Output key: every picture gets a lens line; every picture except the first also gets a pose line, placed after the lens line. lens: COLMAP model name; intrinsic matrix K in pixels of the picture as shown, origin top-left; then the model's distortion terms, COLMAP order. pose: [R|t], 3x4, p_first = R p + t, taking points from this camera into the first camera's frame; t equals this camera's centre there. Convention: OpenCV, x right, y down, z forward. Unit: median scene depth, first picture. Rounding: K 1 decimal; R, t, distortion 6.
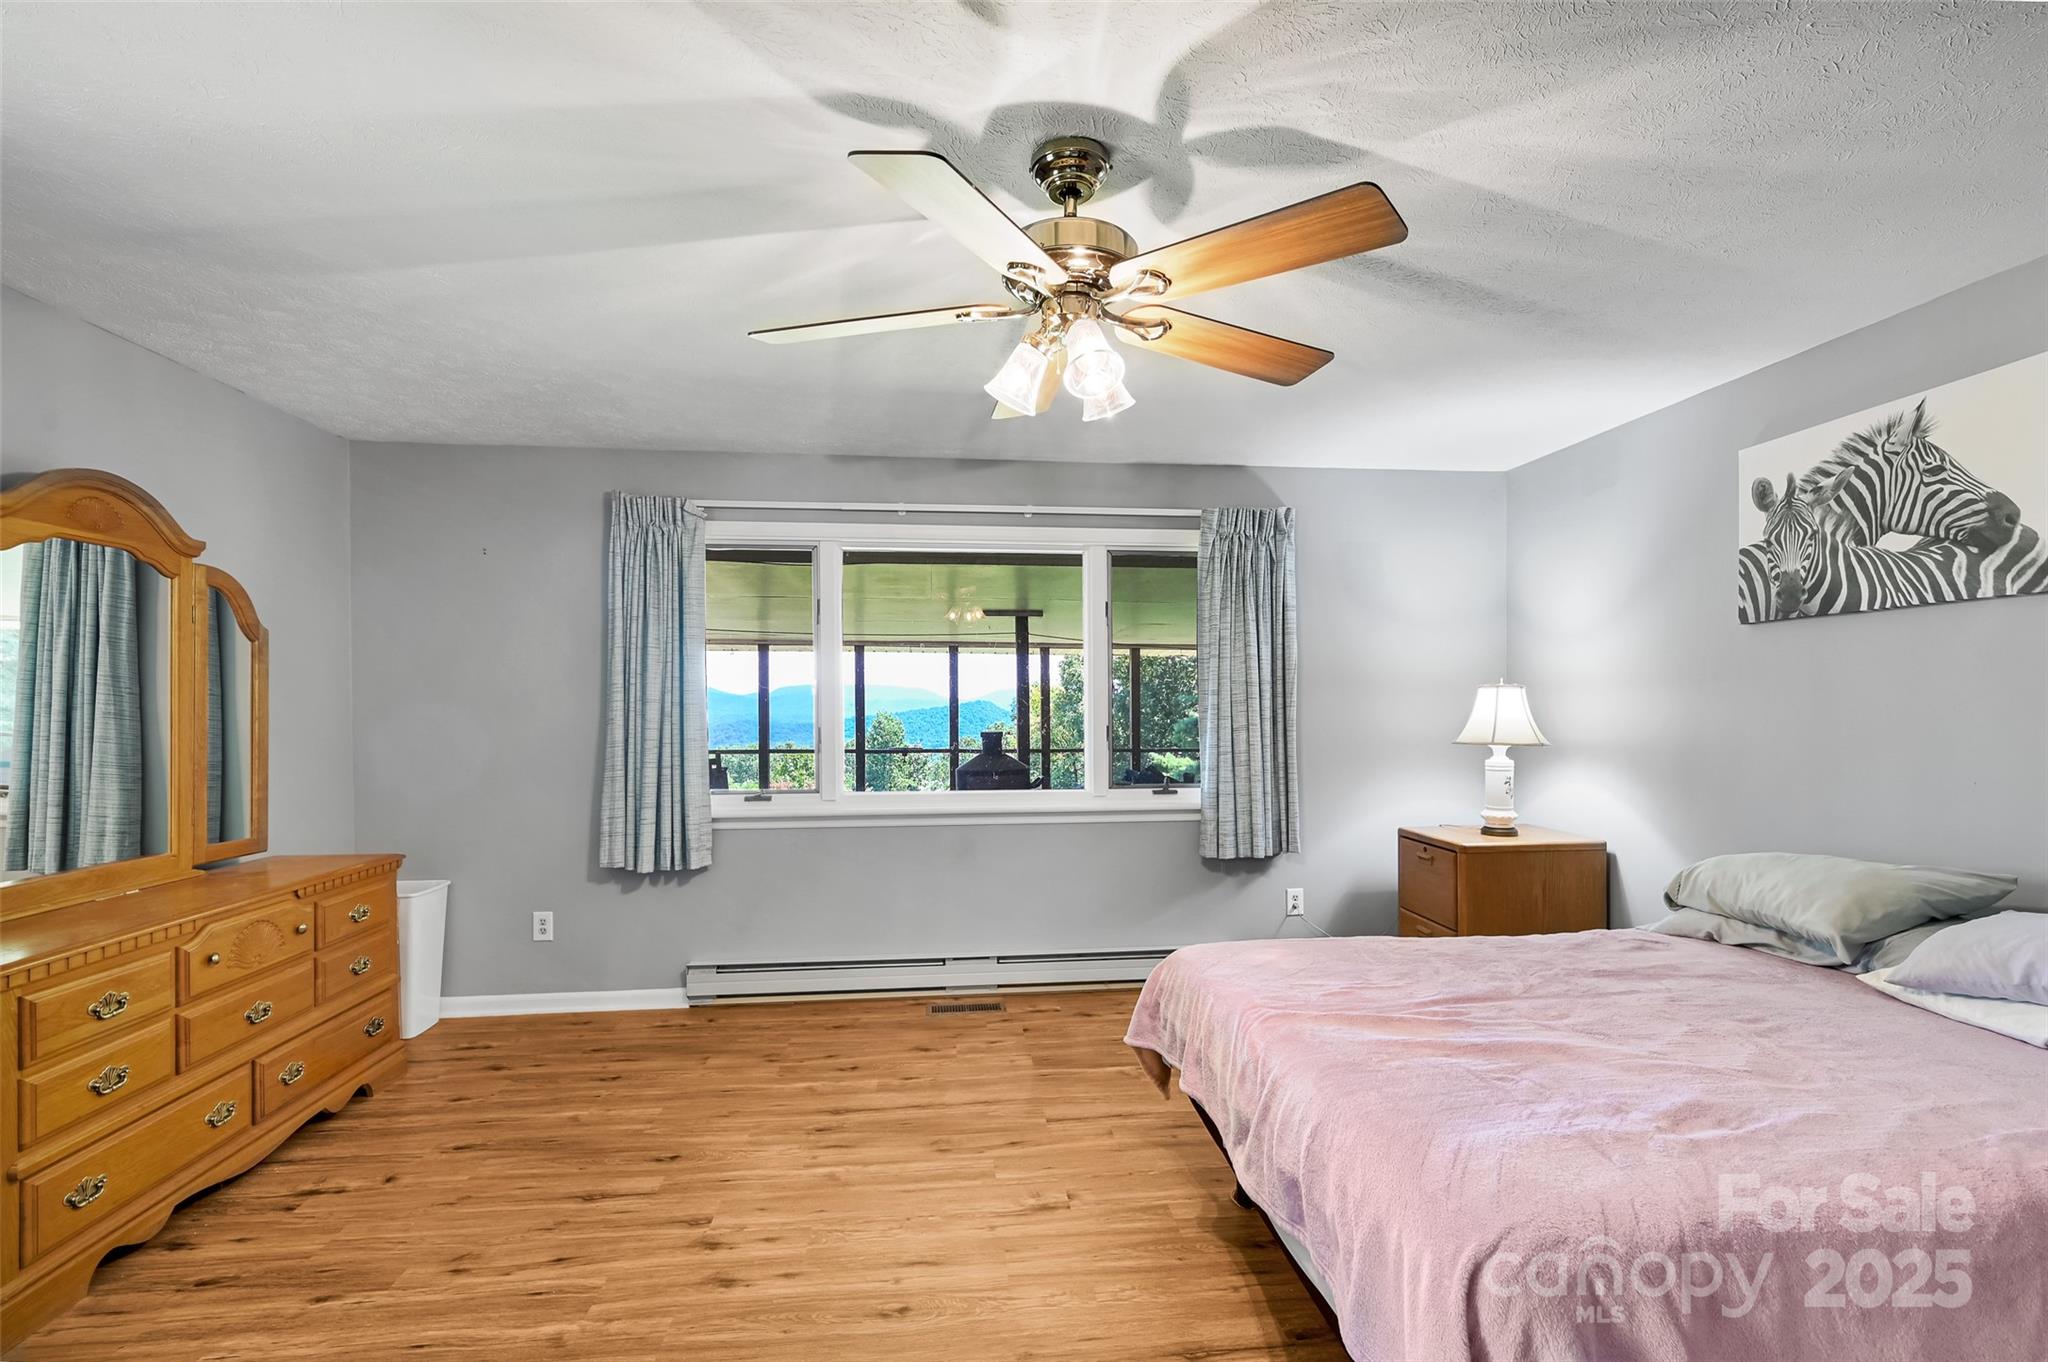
lens RADIAL K [[923.1, 0, 1027.9], [0, 923.1, 698.4], [0, 0, 1]] dist [-0.002295, 0.000744]
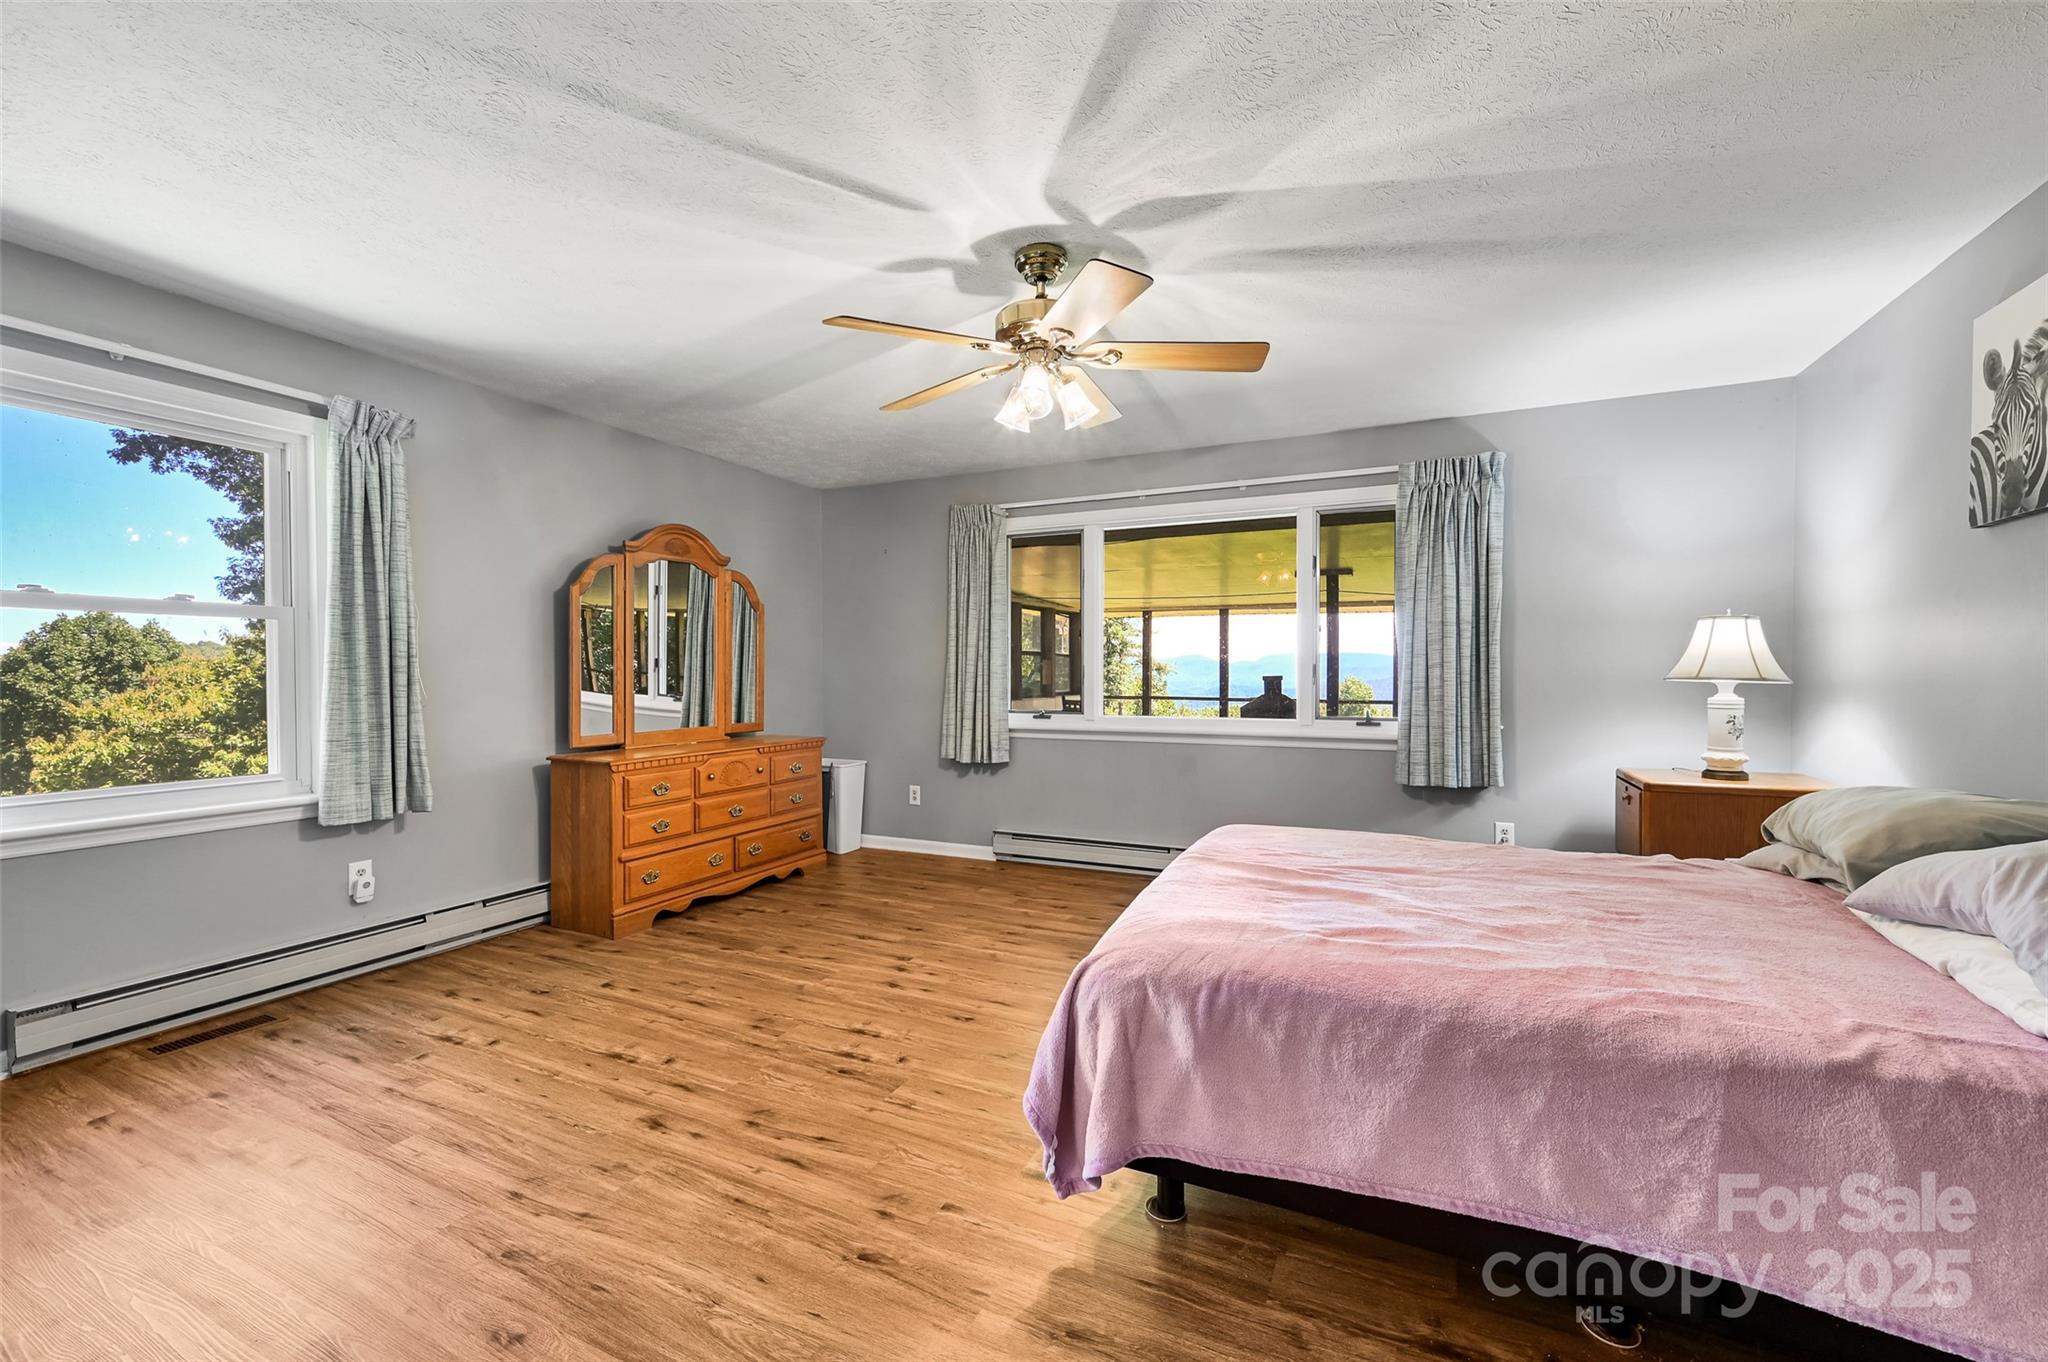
lens RADIAL K [[832.2, 0, 1021.0], [0, 832.2, 671.8], [0, 0, 1]] dist [-0.001183, 0.000066]
pose [[0.850457, 0.002775, -0.526037, 0.426244], [0.000439, 0.999982, 0.005985, 0.043597], [0.526044, -0.005321, 0.850441, -0.091464]]
